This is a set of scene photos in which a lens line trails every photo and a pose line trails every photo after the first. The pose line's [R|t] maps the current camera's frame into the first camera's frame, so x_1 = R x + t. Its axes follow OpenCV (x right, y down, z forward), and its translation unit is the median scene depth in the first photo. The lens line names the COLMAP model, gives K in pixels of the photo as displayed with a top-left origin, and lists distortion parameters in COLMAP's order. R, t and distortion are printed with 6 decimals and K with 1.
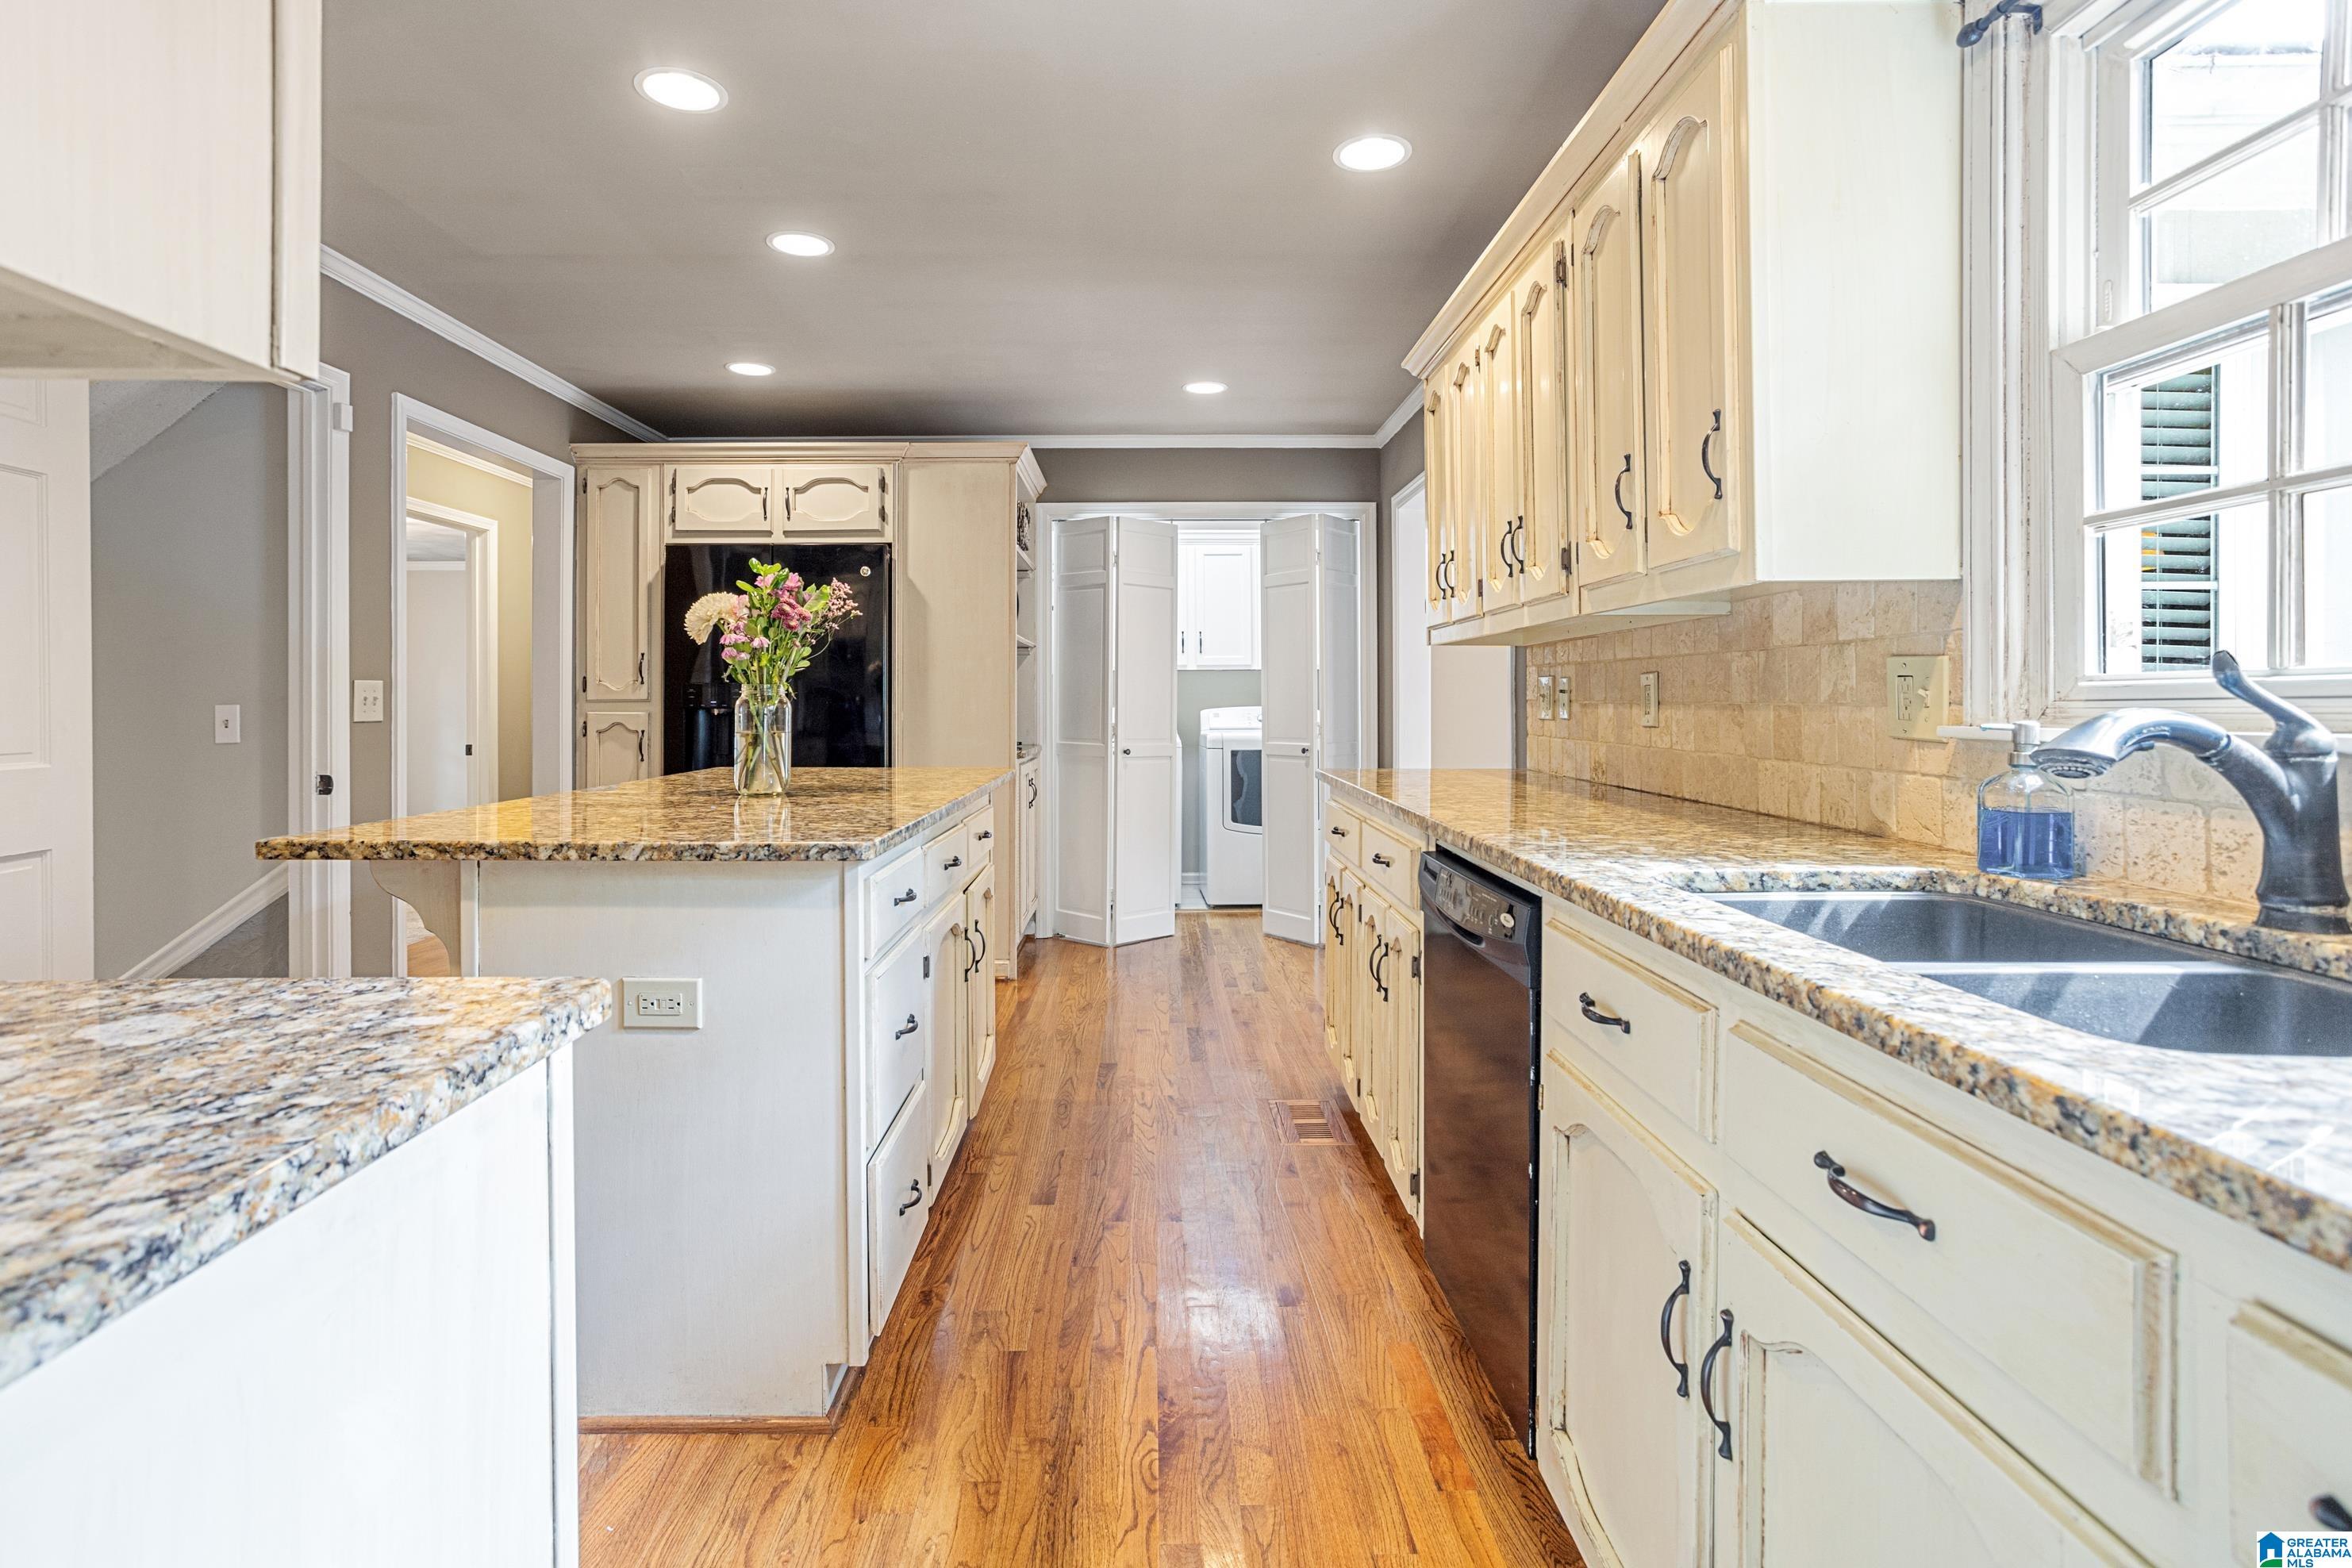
lens RADIAL K [[1150.7, 0, 1162.8], [0, 1150.7, 703.7], [0, 0, 1]] dist [-0.048972, 0.021050]
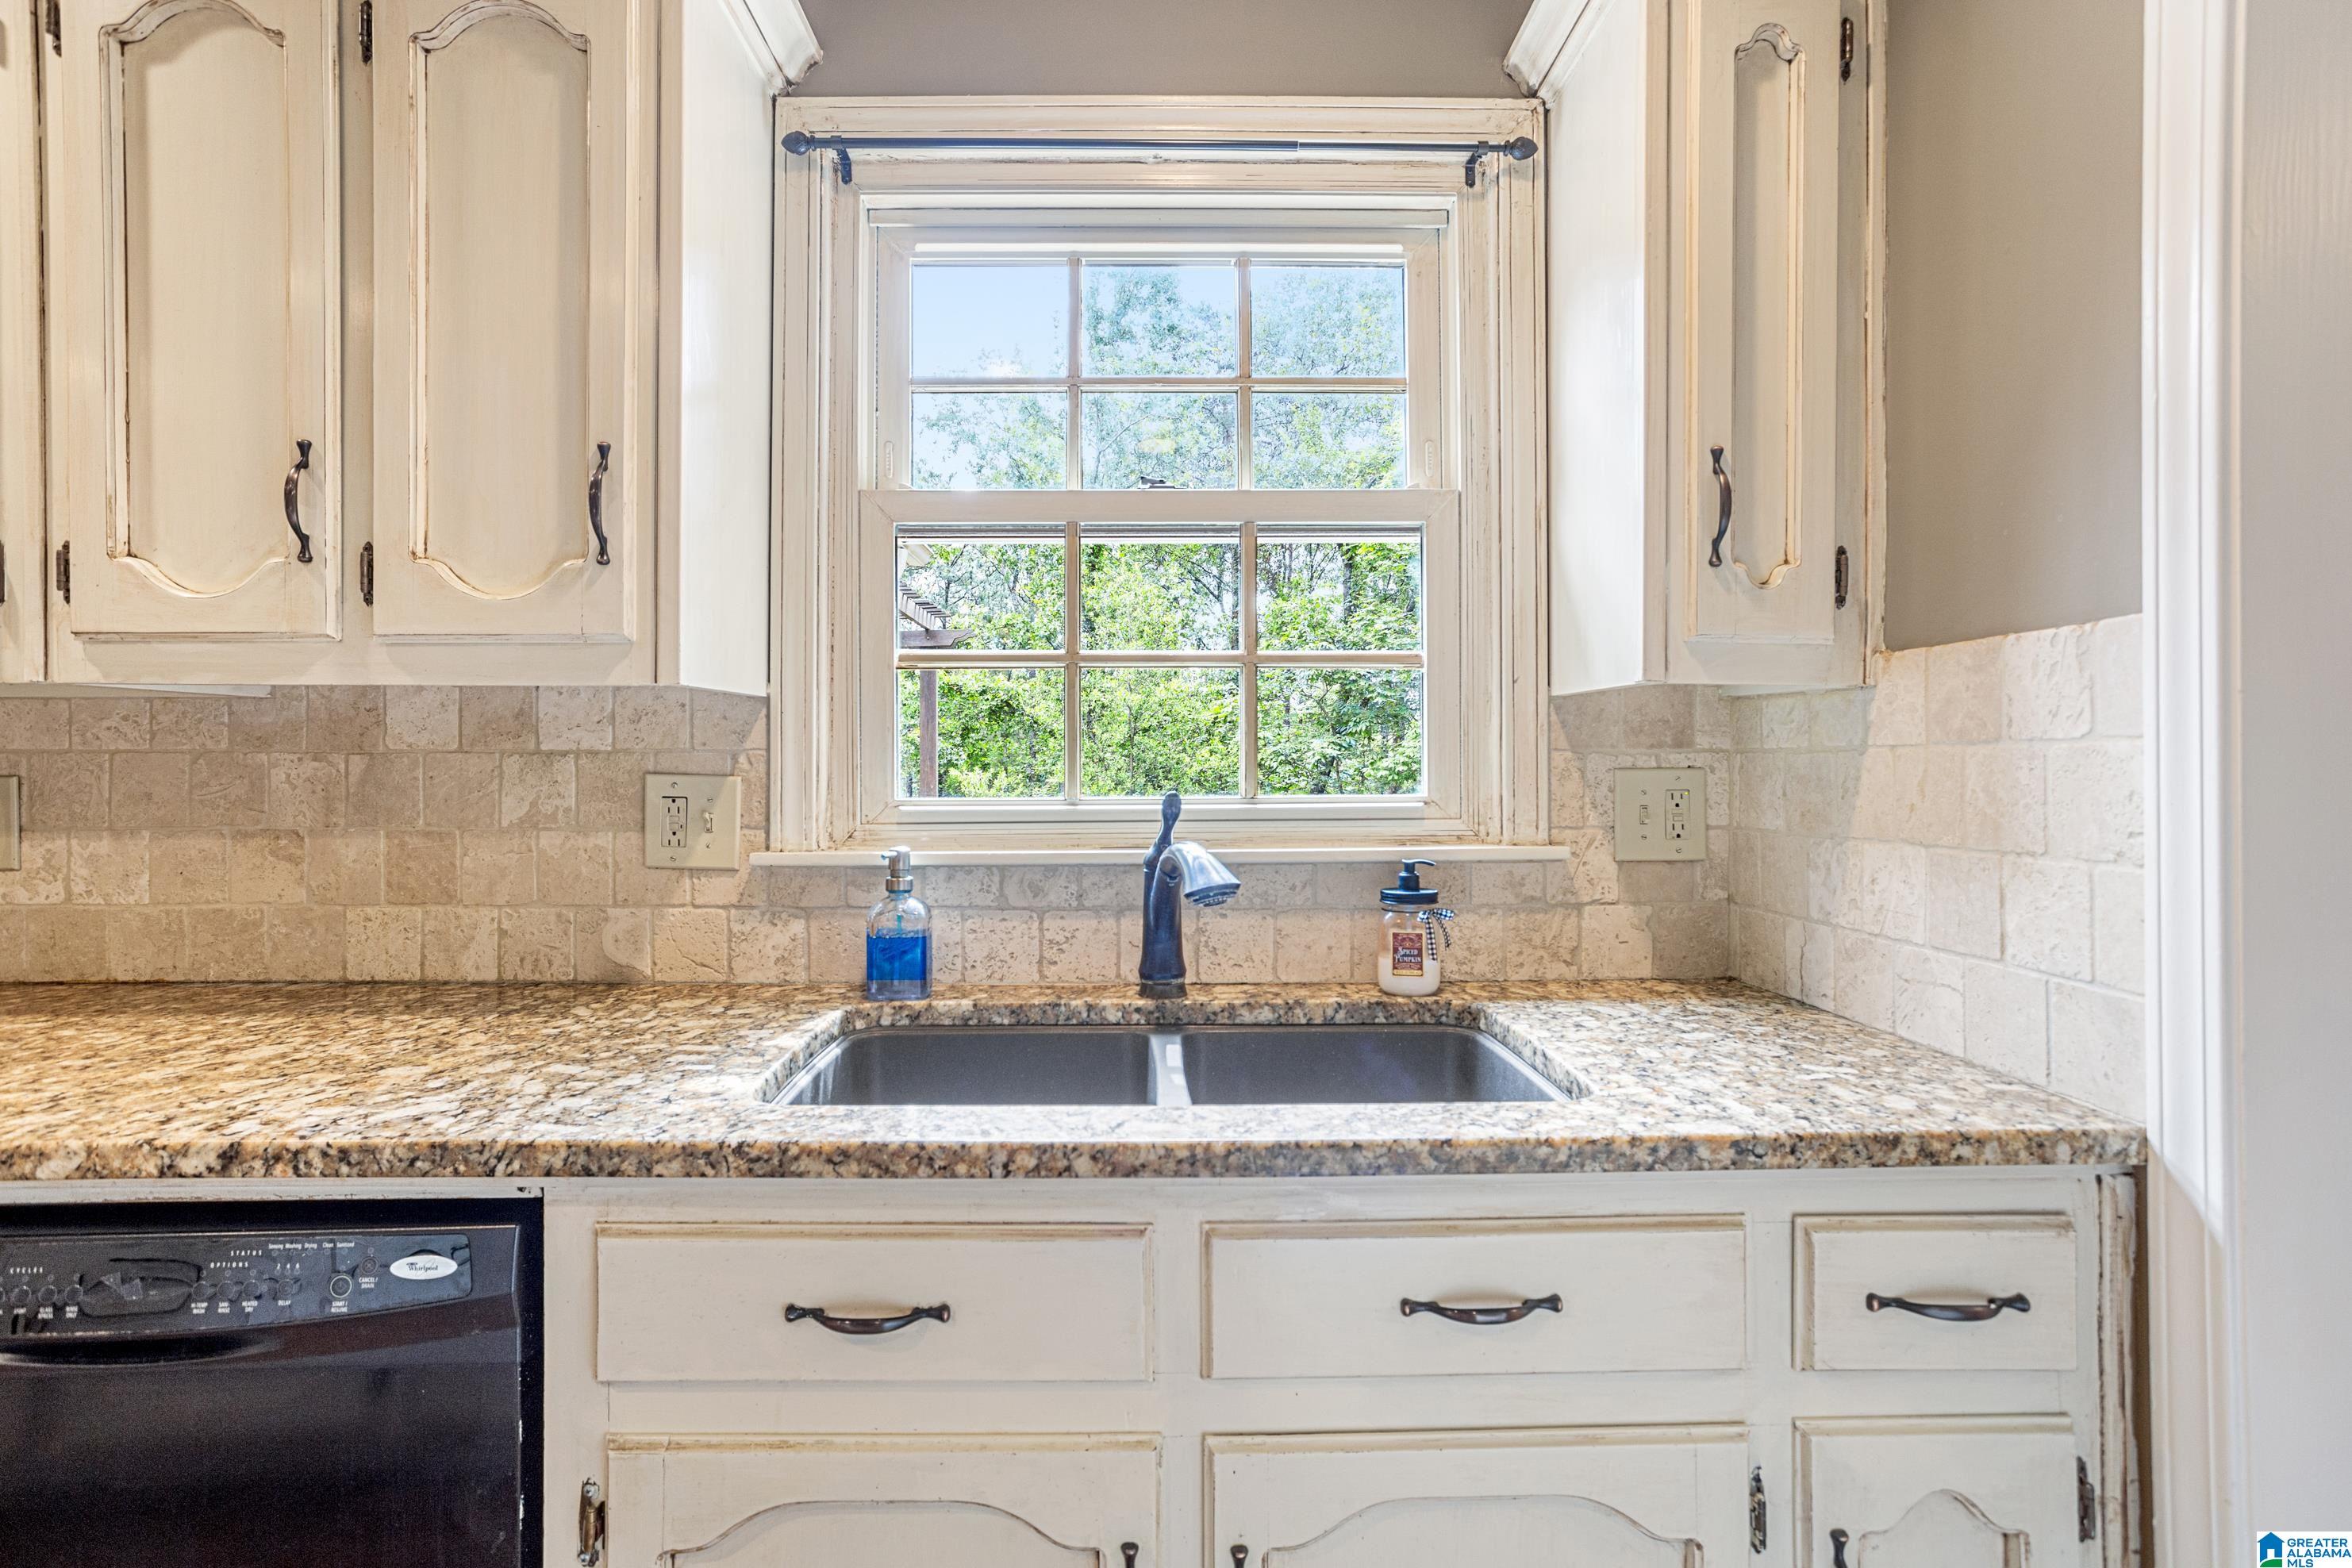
lens RADIAL K [[1143.9, 0, 1151.6], [0, 1143.9, 751.4], [0, 0, 1]] dist [-0.052366, 0.039256]
pose [[-0.010598, 0.010784, 0.999886, -0.299713], [0.001656, 0.999941, -0.010767, -0.063888], [-0.999942, 0.001542, -0.010615, 0.807118]]
